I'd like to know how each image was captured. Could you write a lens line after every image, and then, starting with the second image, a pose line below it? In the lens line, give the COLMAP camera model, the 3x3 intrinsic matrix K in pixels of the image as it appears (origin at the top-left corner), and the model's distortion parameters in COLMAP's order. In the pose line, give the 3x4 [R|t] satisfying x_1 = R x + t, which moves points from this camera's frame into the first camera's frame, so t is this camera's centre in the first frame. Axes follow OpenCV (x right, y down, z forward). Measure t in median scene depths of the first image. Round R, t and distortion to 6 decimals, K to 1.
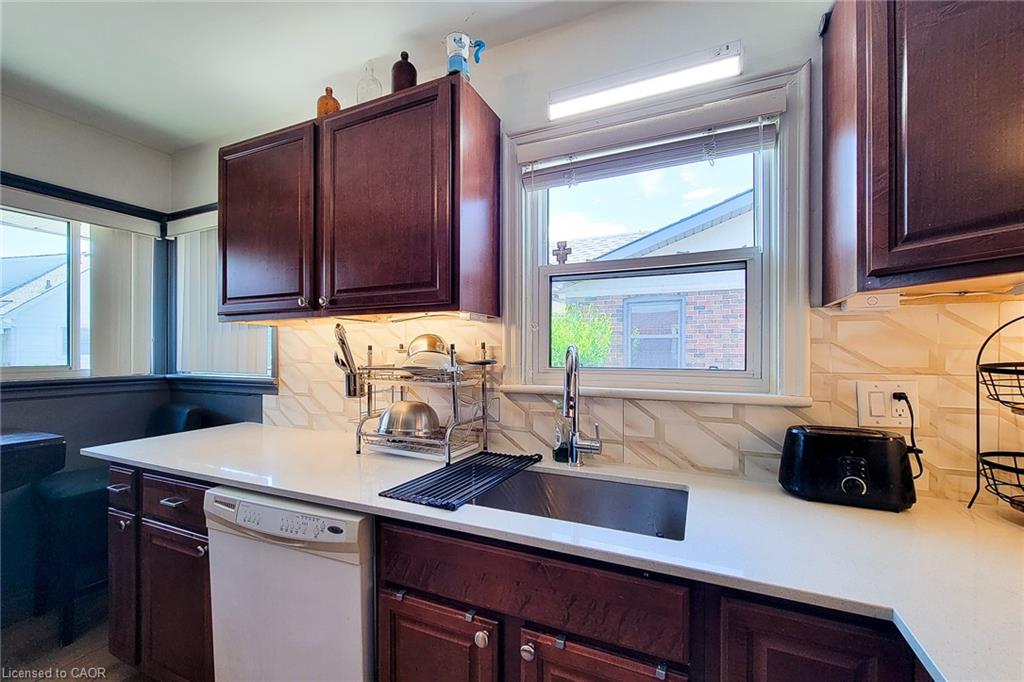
lens RADIAL K [[430.2, 0, 514.0], [0, 430.2, 346.9], [0, 0, 1]] dist [-0.001821, -0.000556]
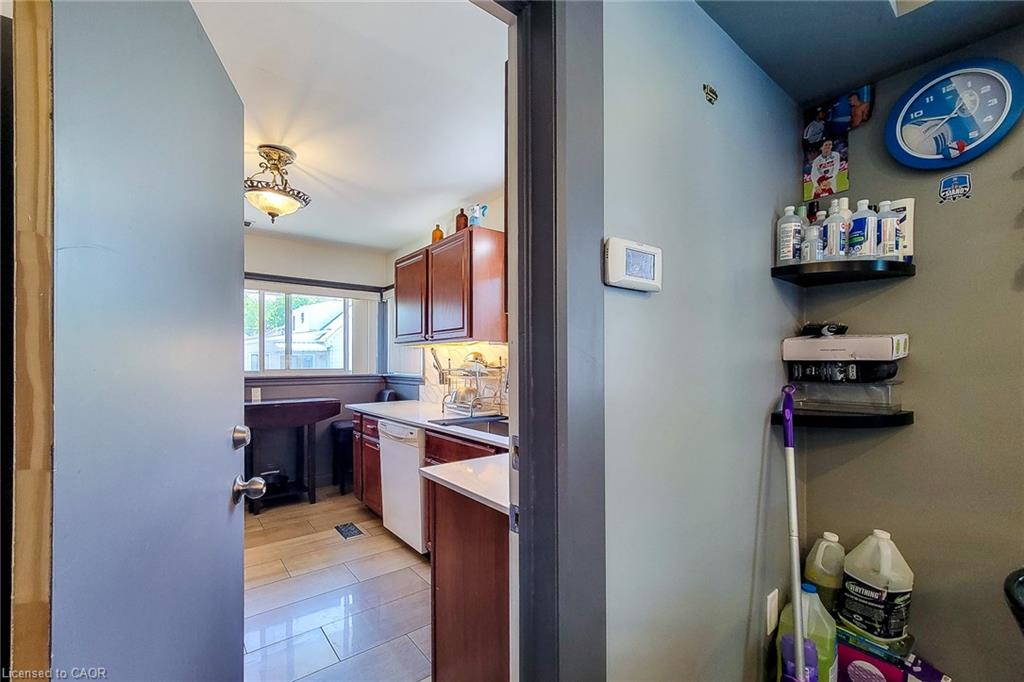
lens RADIAL K [[431.9, 0, 512.3], [0, 431.9, 356.5], [0, 0, 1]] dist [-0.000659, -0.000077]
pose [[0.891965, -0.007392, -0.452044, 0.814889], [0.006832, 0.999973, -0.002872, -0.004432], [0.452052, -0.000527, 0.891991, -0.634606]]
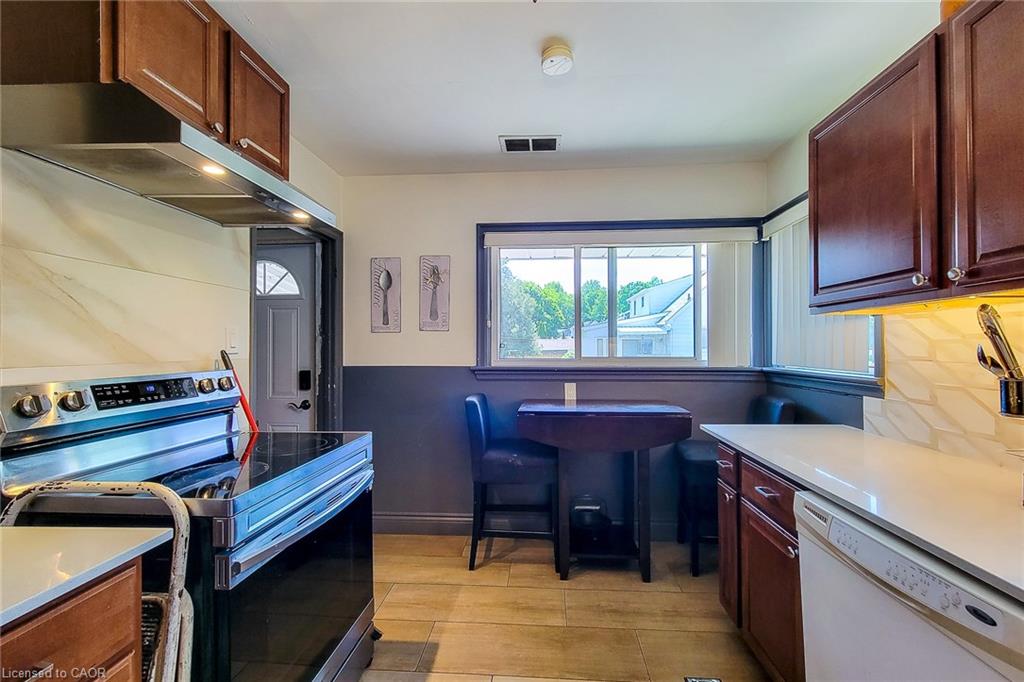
lens RADIAL K [[430.2, 0, 514.0], [0, 430.2, 346.9], [0, 0, 1]] dist [-0.001821, -0.000556]
pose [[0.348129, -0.000005, -0.937447, -0.032619], [0.012062, 0.999917, 0.004473, 0.001074], [0.937369, -0.012864, 0.348100, 0.068462]]
